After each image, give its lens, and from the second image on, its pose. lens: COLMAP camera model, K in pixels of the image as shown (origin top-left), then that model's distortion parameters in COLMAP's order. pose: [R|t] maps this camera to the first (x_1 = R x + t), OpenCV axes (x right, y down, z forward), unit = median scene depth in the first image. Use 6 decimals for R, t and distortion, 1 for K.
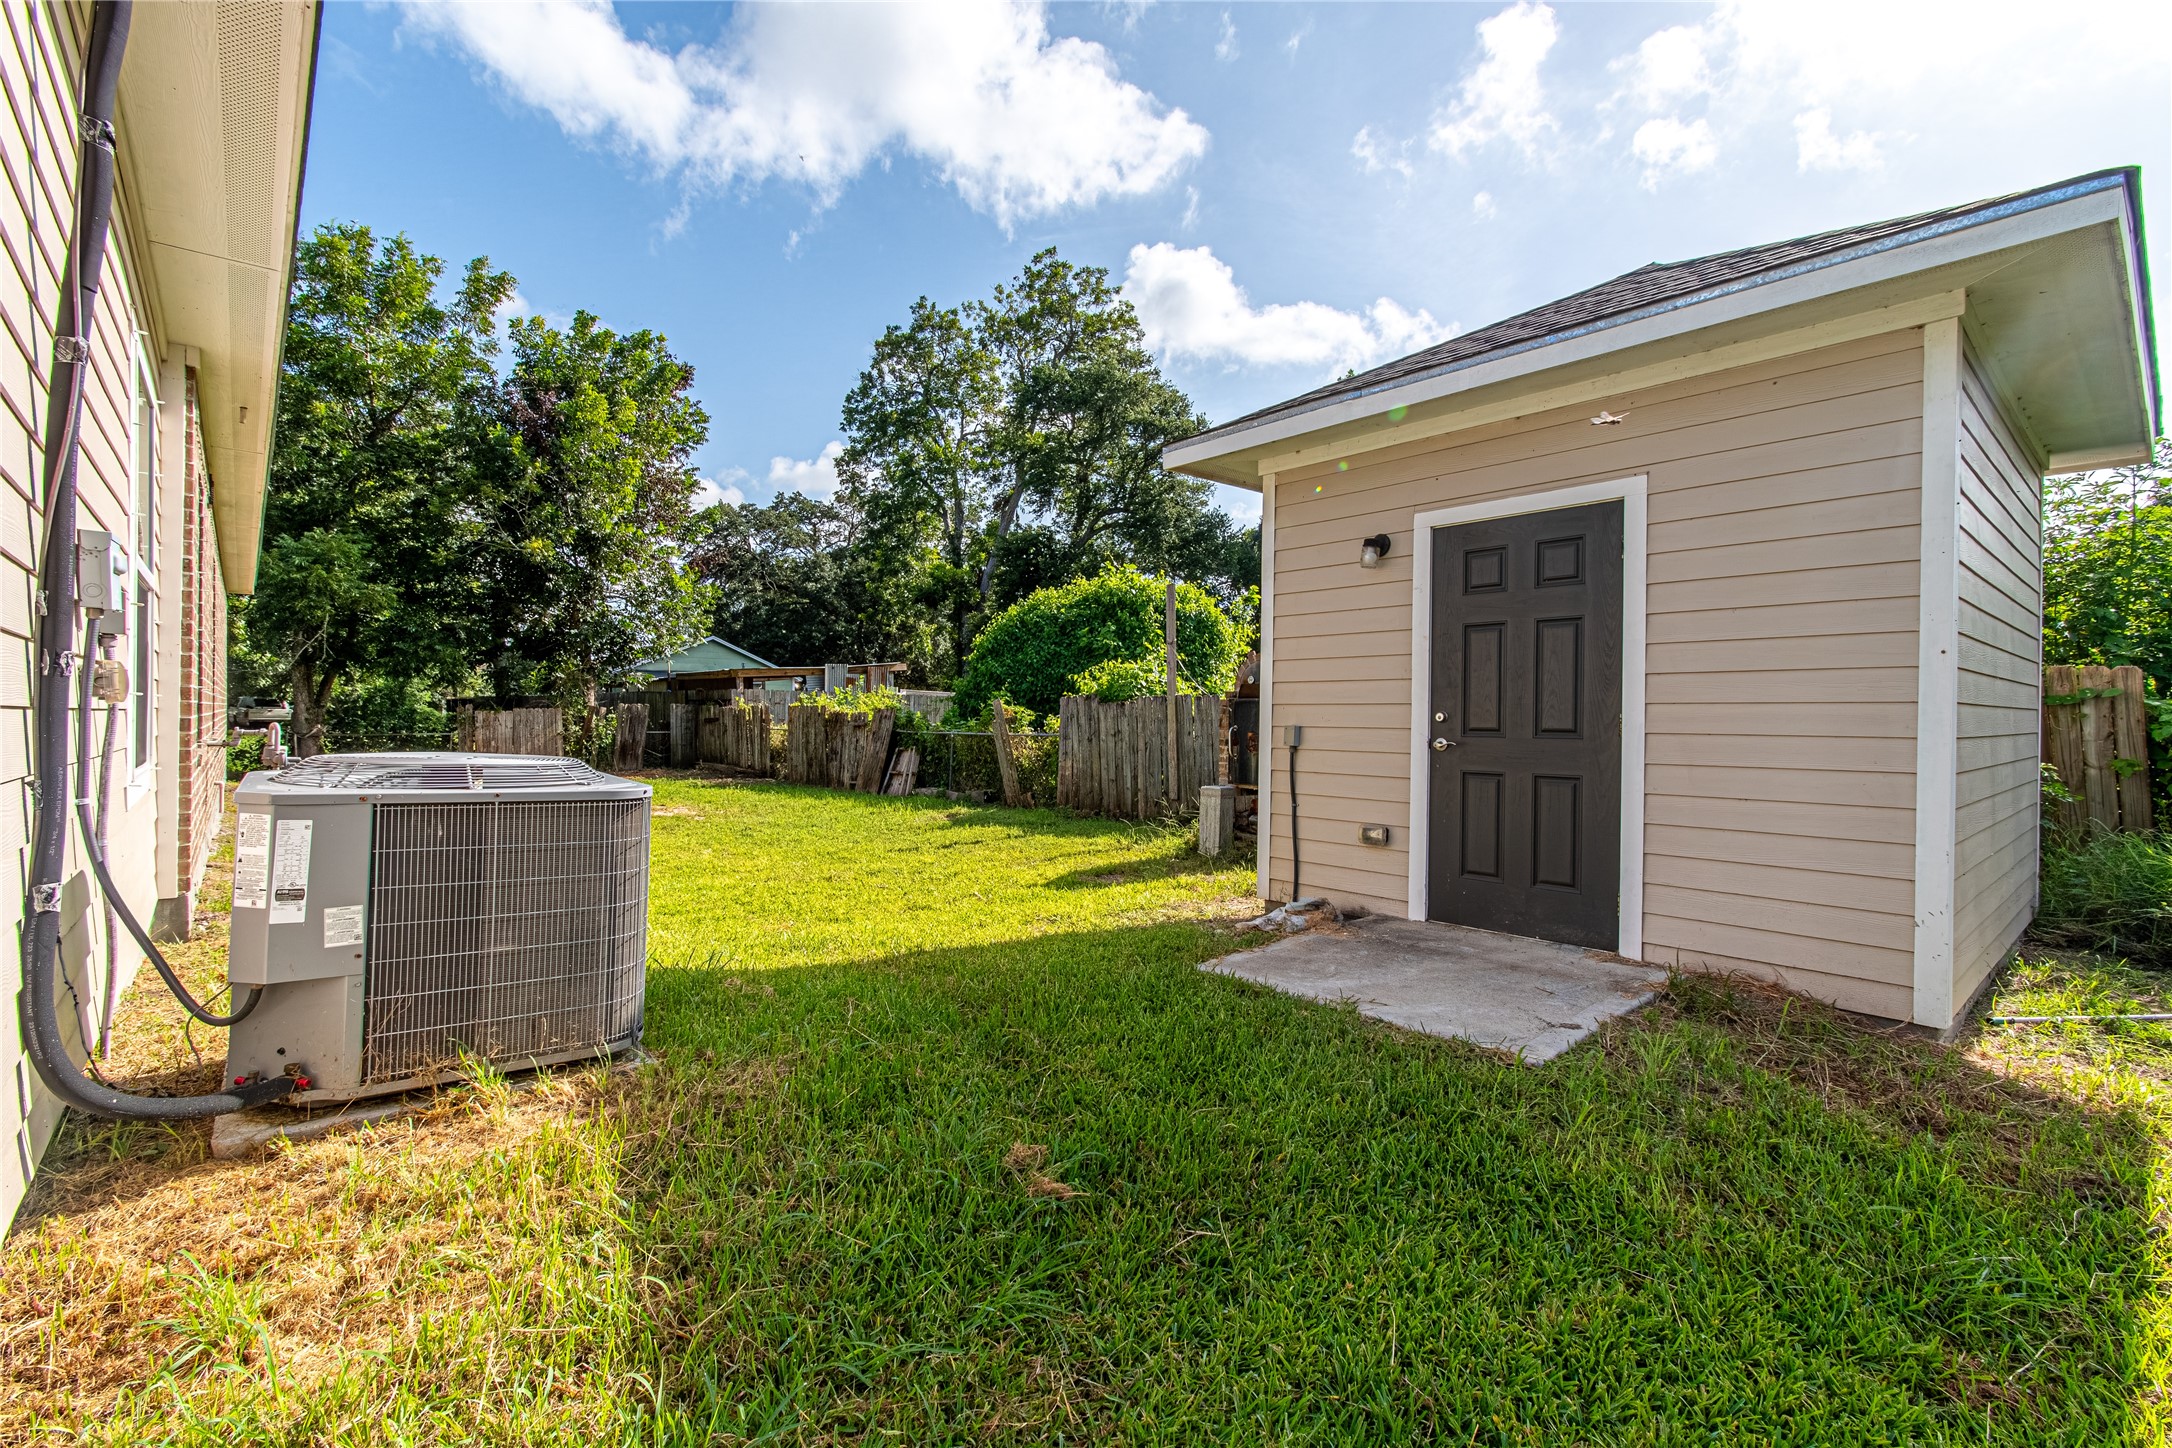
lens RADIAL K [[970.1, 0, 1086.0], [0, 970.1, 724.0], [0, 0, 1]] dist [0.001593, -0.000159]
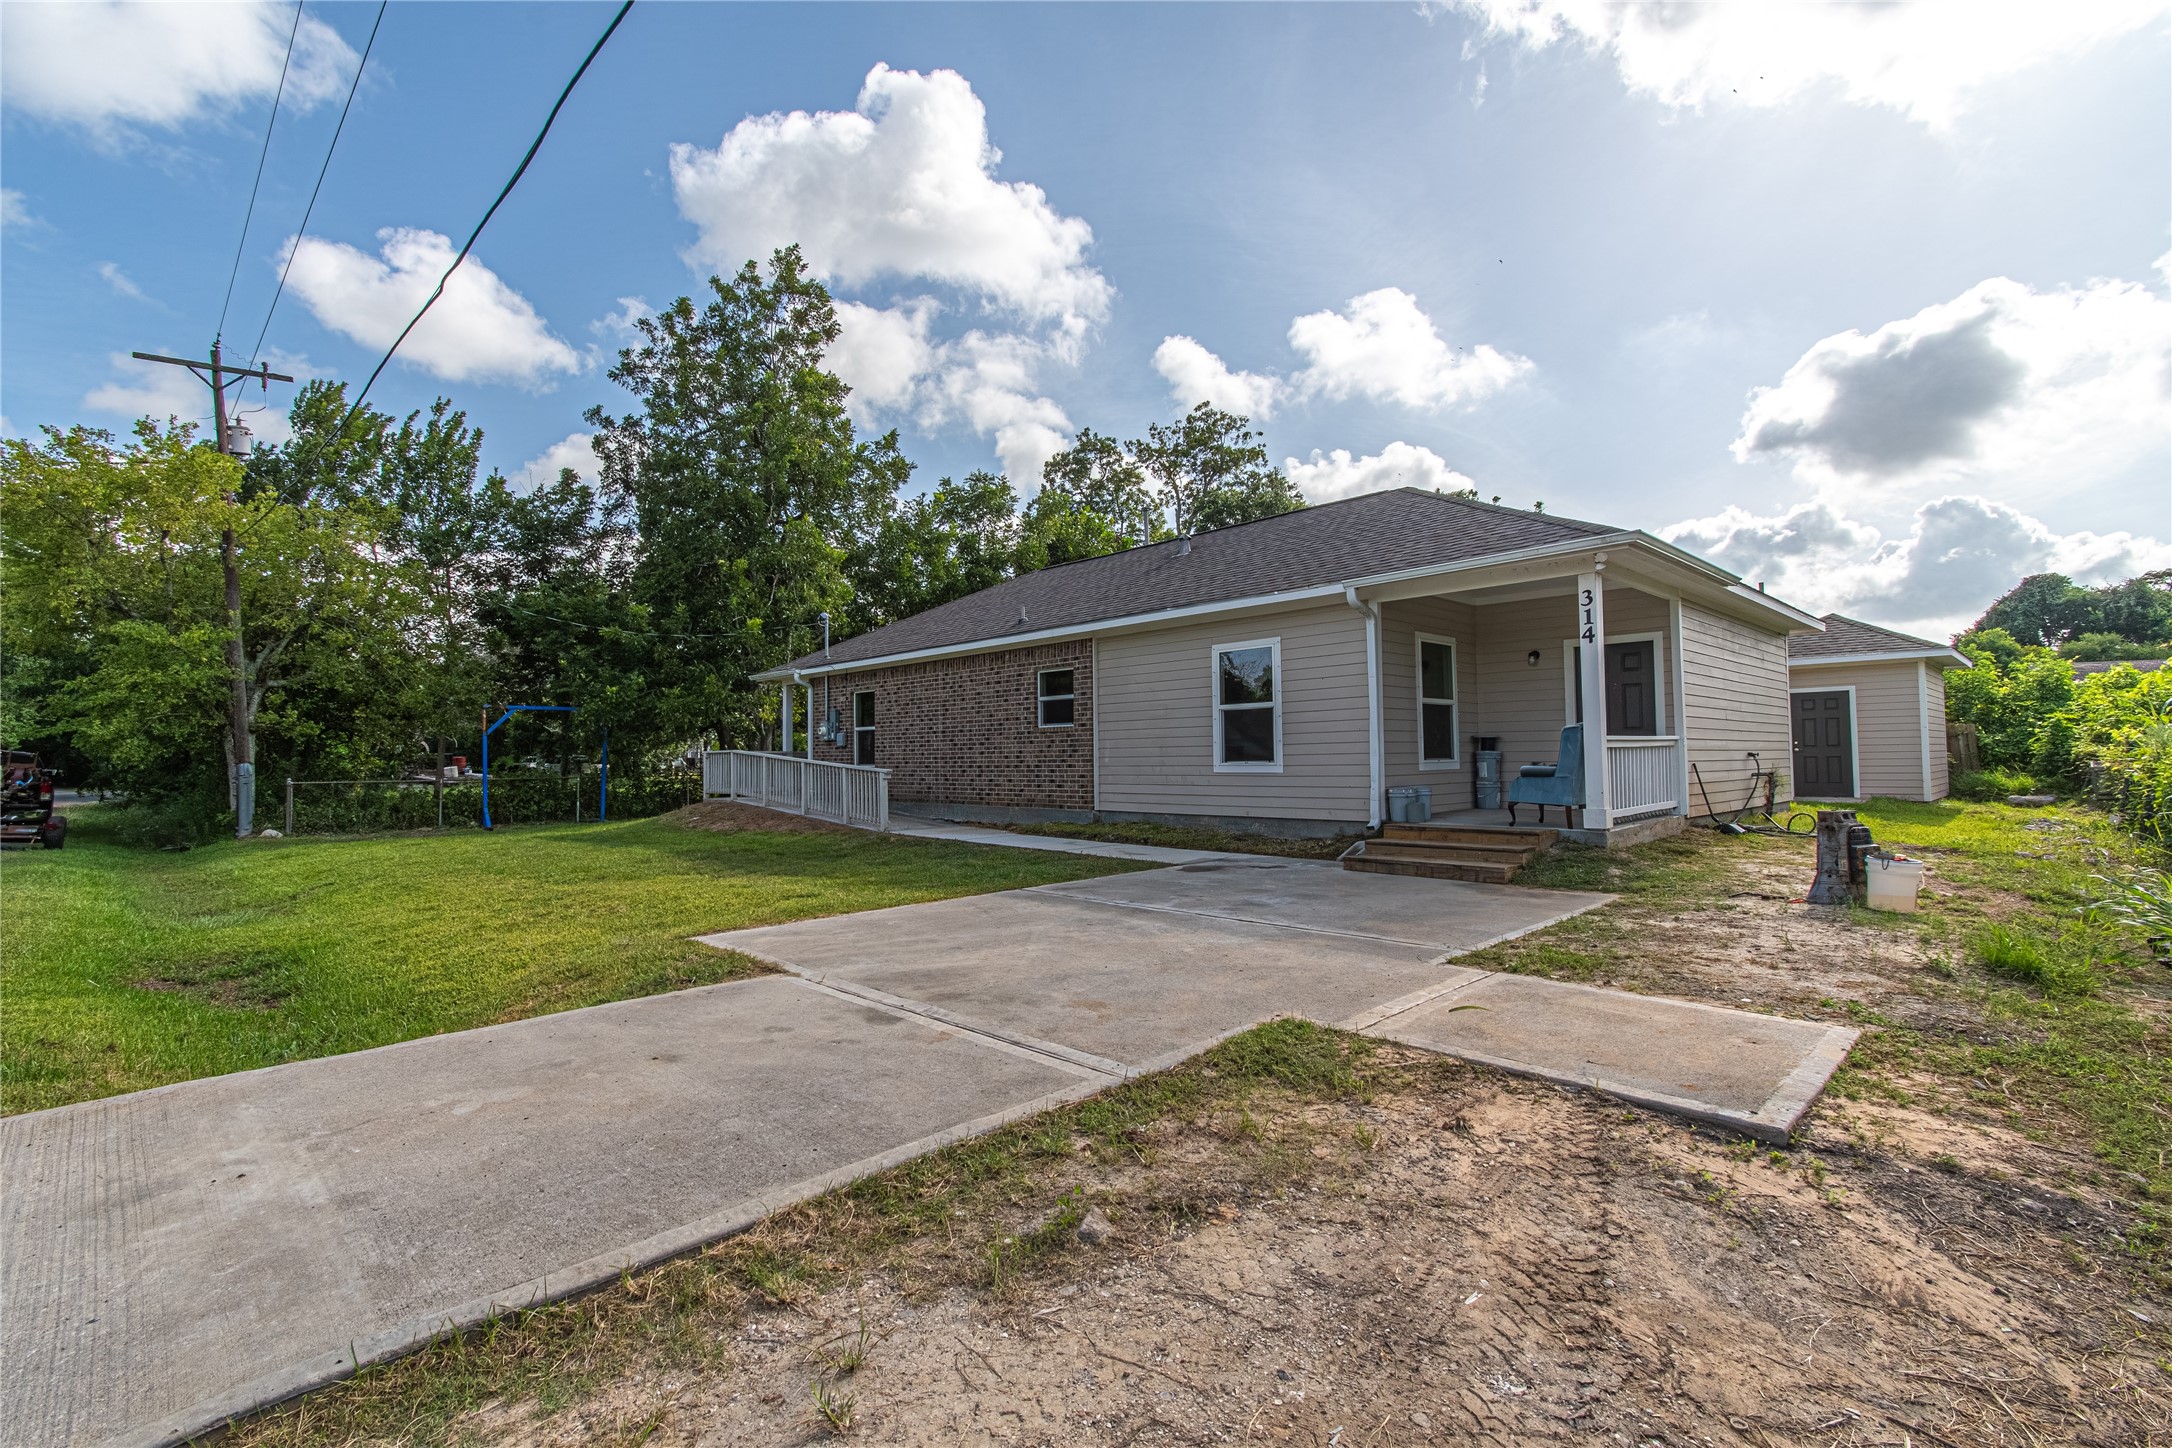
lens RADIAL K [[970.1, 0, 1086.0], [0, 970.1, 724.0], [0, 0, 1]] dist [0.001593, -0.000159]
pose [[0.998676, -0.017366, 0.048413, -2.147721], [0.019565, 0.998780, -0.045329, 0.031701], [-0.047567, 0.046217, 0.997798, -2.207082]]
